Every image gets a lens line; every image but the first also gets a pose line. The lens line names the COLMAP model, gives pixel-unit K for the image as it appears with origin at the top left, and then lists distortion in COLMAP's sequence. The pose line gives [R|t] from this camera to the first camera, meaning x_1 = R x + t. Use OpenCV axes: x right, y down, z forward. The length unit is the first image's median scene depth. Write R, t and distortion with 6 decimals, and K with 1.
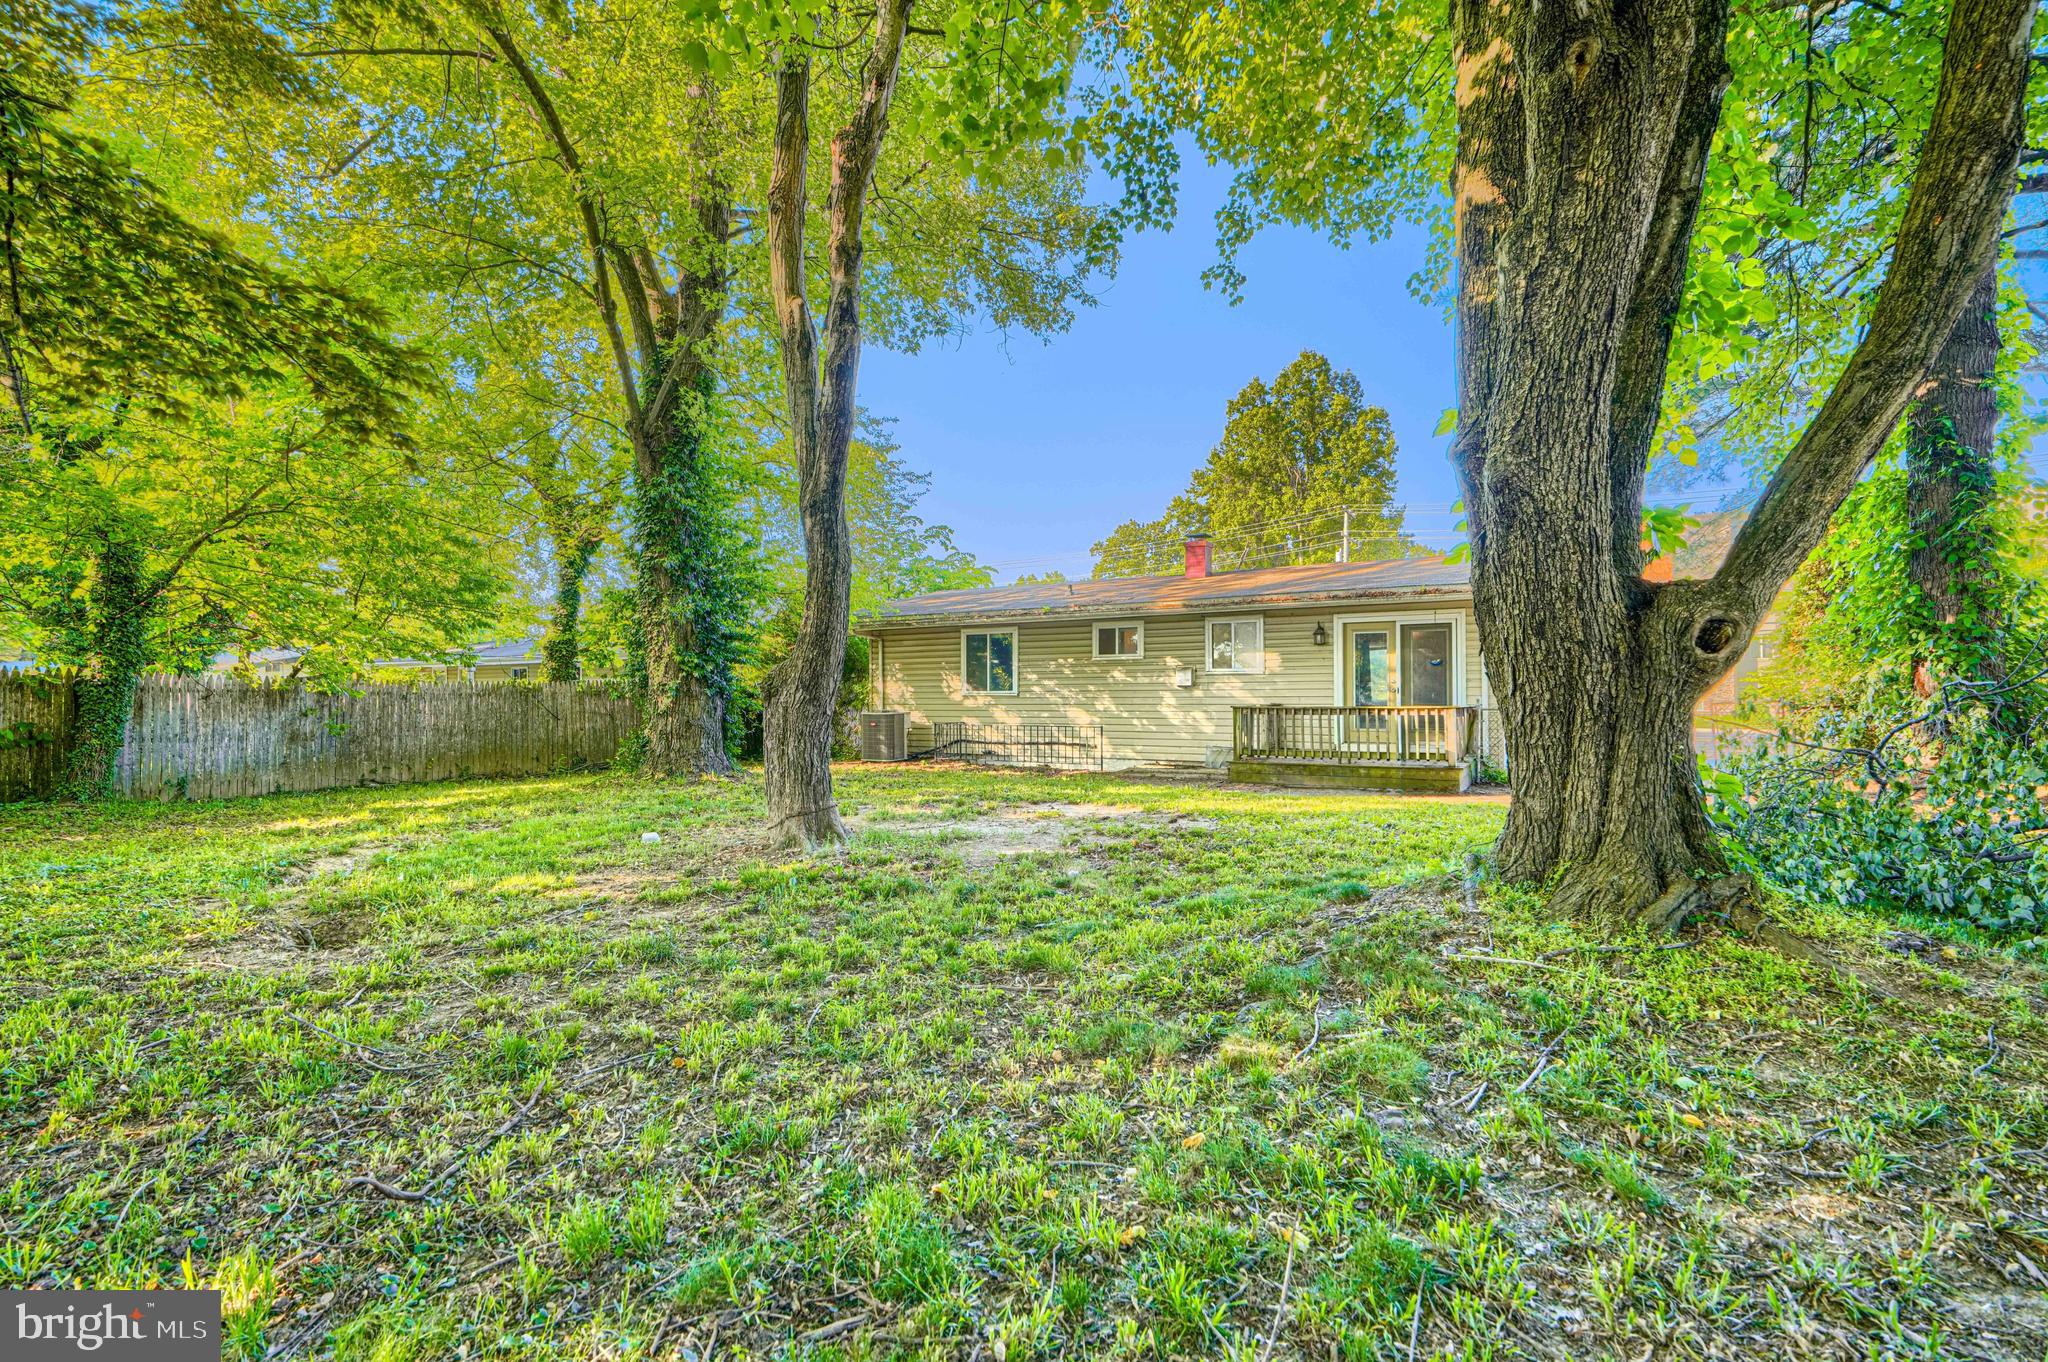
lens RADIAL K [[933.7, 0, 1023.6], [0, 933.7, 679.4], [0, 0, 1]] dist [-0.000517, 0.000529]
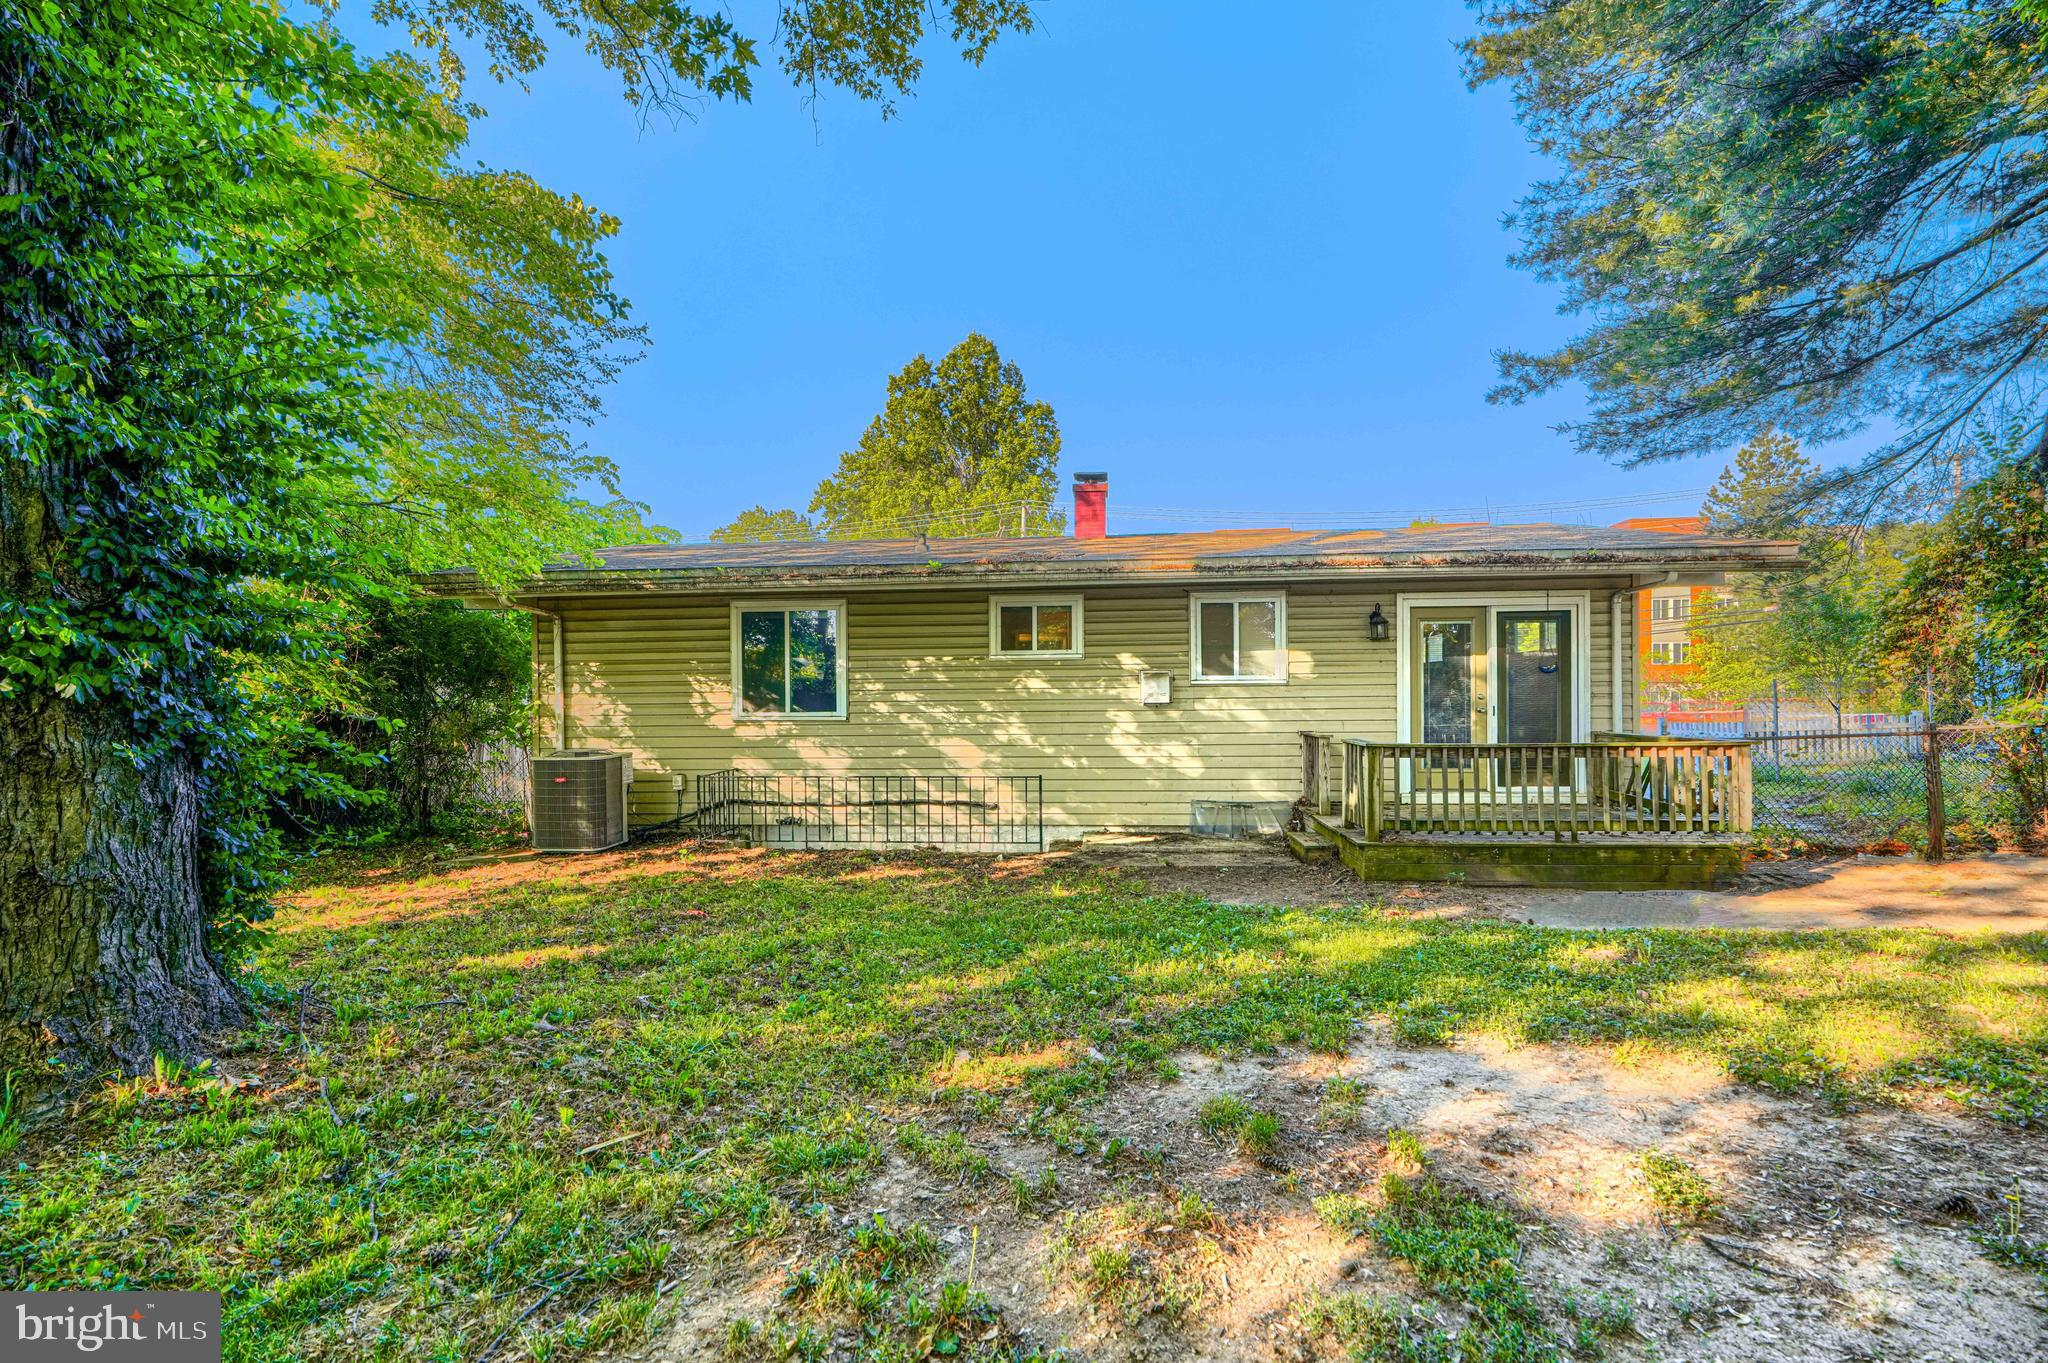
lens RADIAL K [[933.7, 0, 1024.5], [0, 933.7, 693.3], [0, 0, 1]] dist [-0.000517, 0.000529]
pose [[0.909770, -0.001534, 0.415109, -0.149050], [-0.002995, 0.999943, 0.010260, -0.005206], [-0.415101, -0.010577, 0.909714, 0.449429]]
